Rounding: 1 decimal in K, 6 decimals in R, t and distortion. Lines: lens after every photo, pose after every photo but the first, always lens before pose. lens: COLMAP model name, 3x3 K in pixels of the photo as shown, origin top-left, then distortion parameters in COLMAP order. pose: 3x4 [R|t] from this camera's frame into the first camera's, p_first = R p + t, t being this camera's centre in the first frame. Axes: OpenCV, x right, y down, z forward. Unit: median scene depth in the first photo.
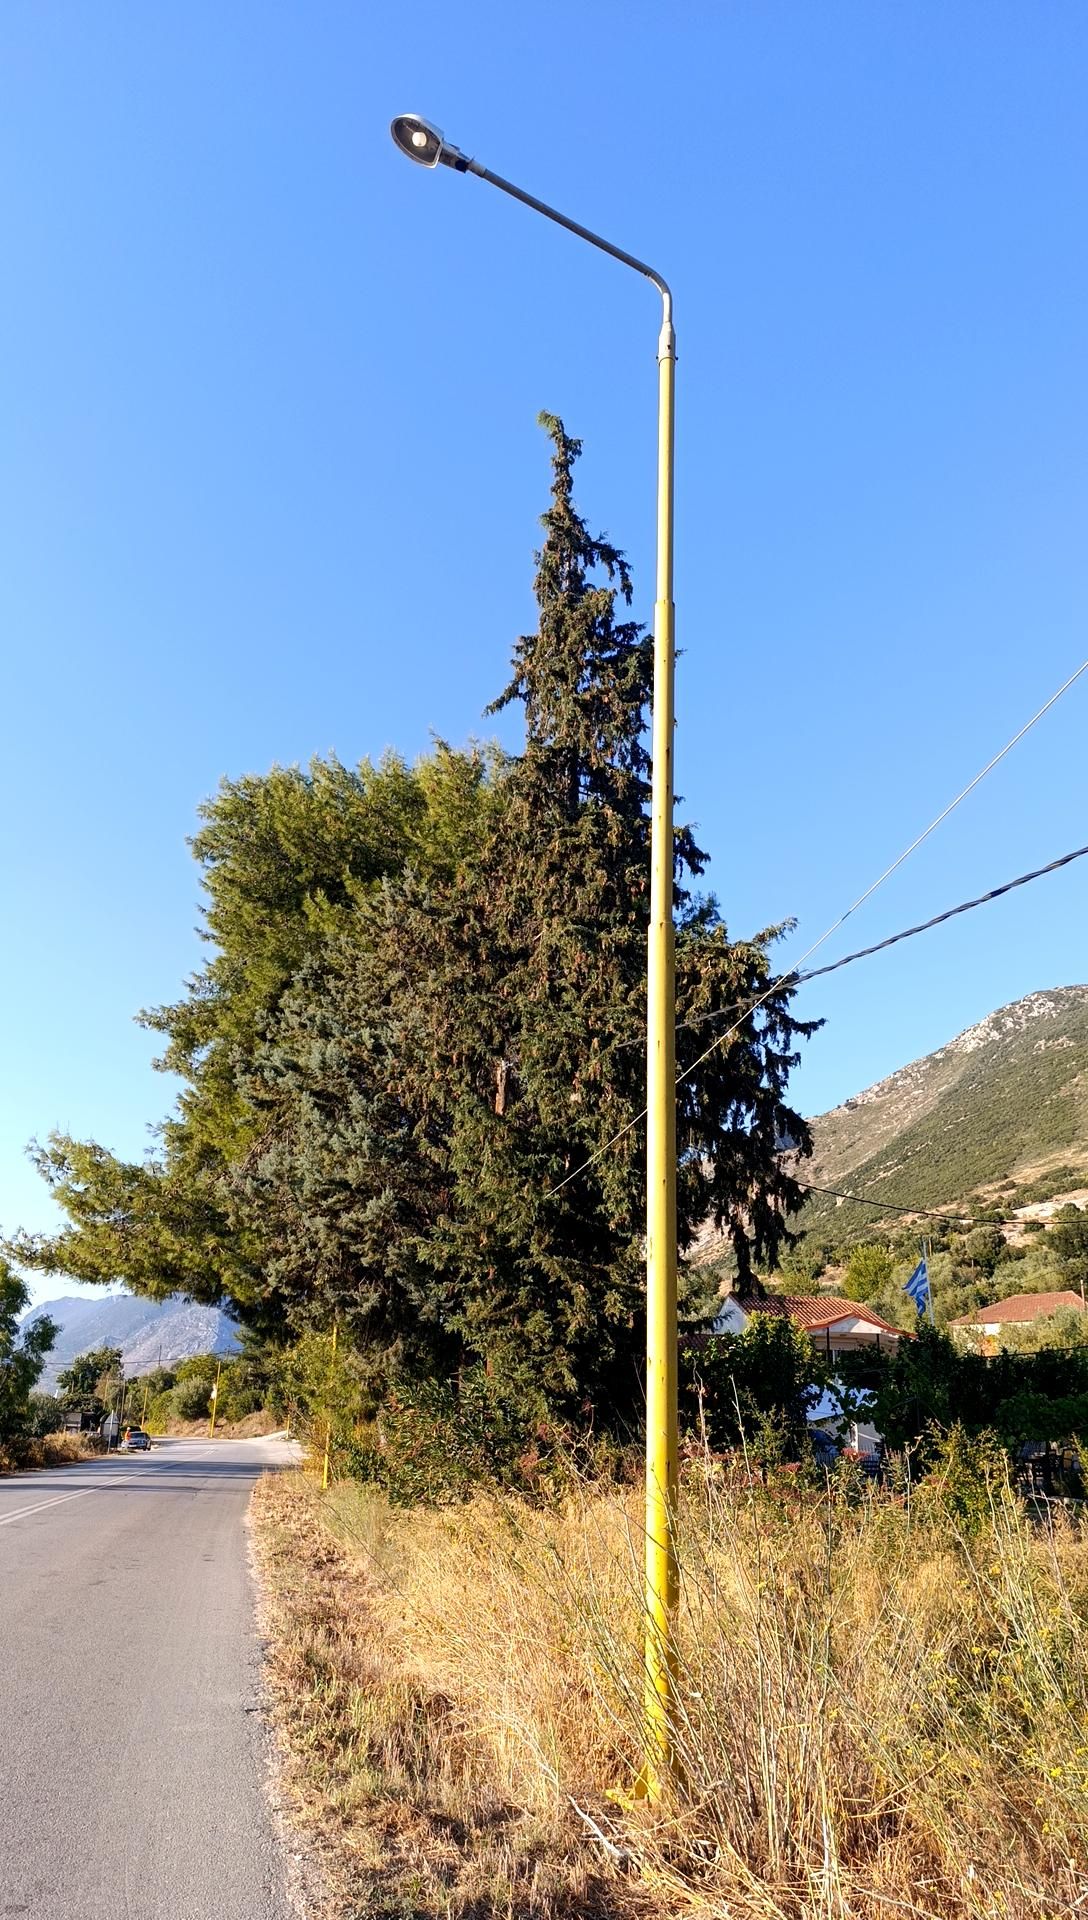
lens RADIAL K [[1521.6, 0, 544.4], [0, 1521.6, 1069.4], [0, 0, 1]] dist [0.053795, -0.007392]
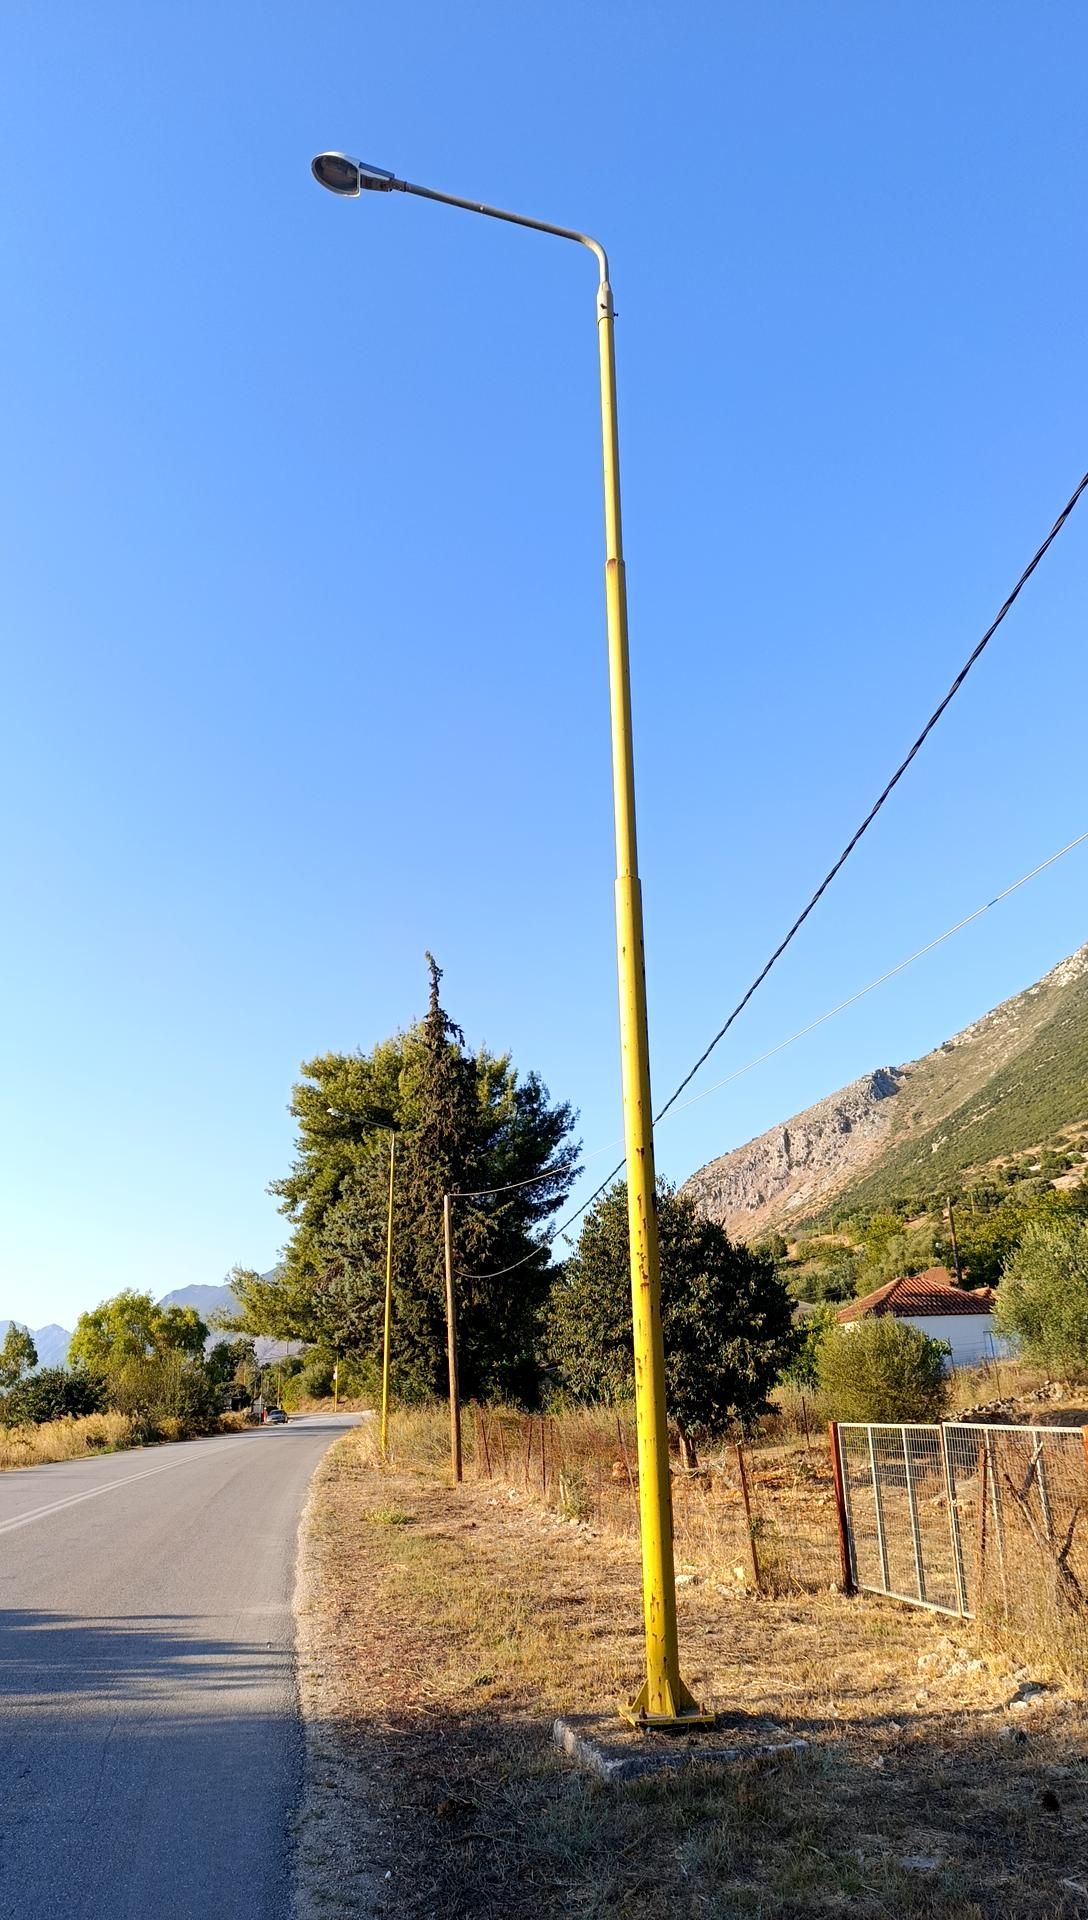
lens RADIAL K [[1521.6, 0, 544.4], [0, 1521.6, 1069.4], [0, 0, 1]] dist [0.053795, -0.007392]
pose [[0.995191, -0.072460, -0.065914, 0.269767], [0.074016, 0.997026, 0.021473, -0.252670], [0.064162, -0.026249, 0.997594, -1.094243]]
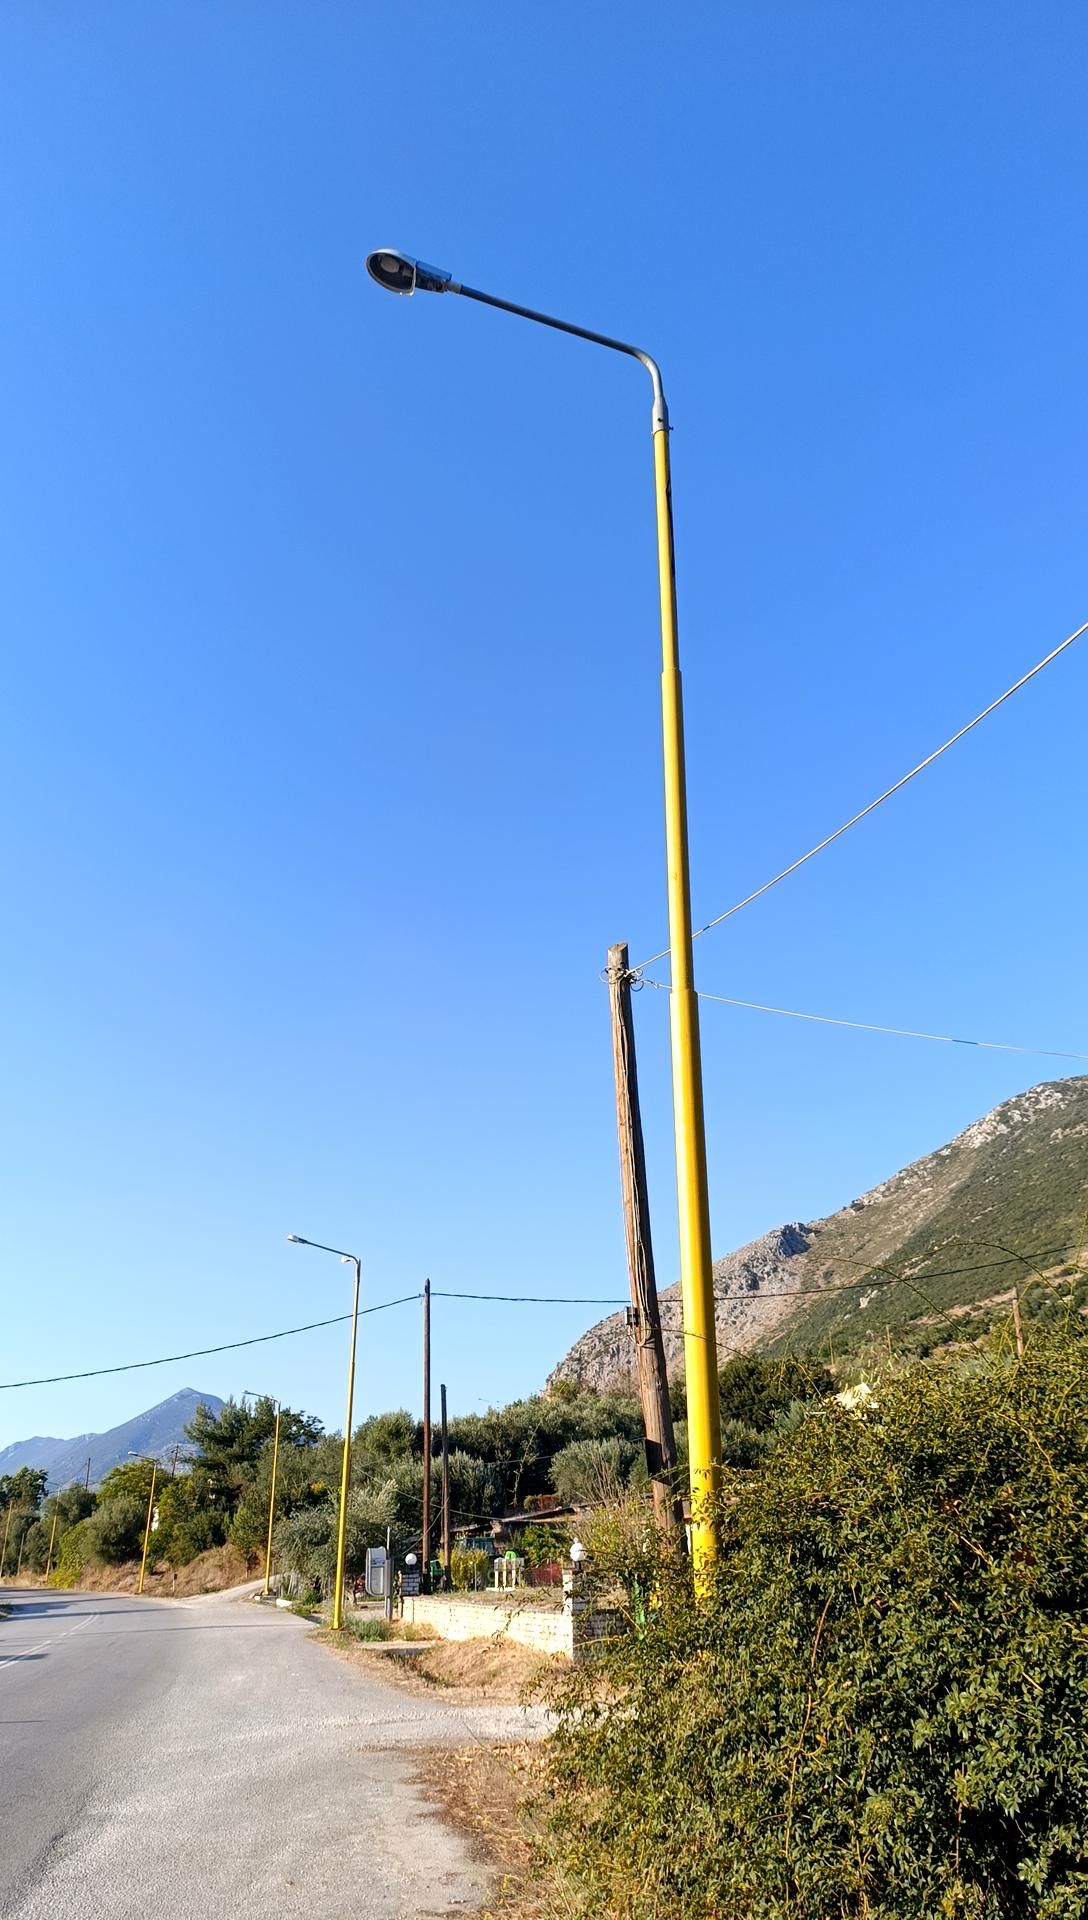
lens RADIAL K [[1519.8, 0, 550.6], [0, 1519.8, 1003.9], [0, 0, 1]] dist [0.053573, -0.003492]
pose [[0.999590, -0.023964, 0.015688, -0.358990], [0.025673, 0.992465, -0.119805, 0.532939], [-0.012699, 0.120159, 0.992673, 2.256570]]
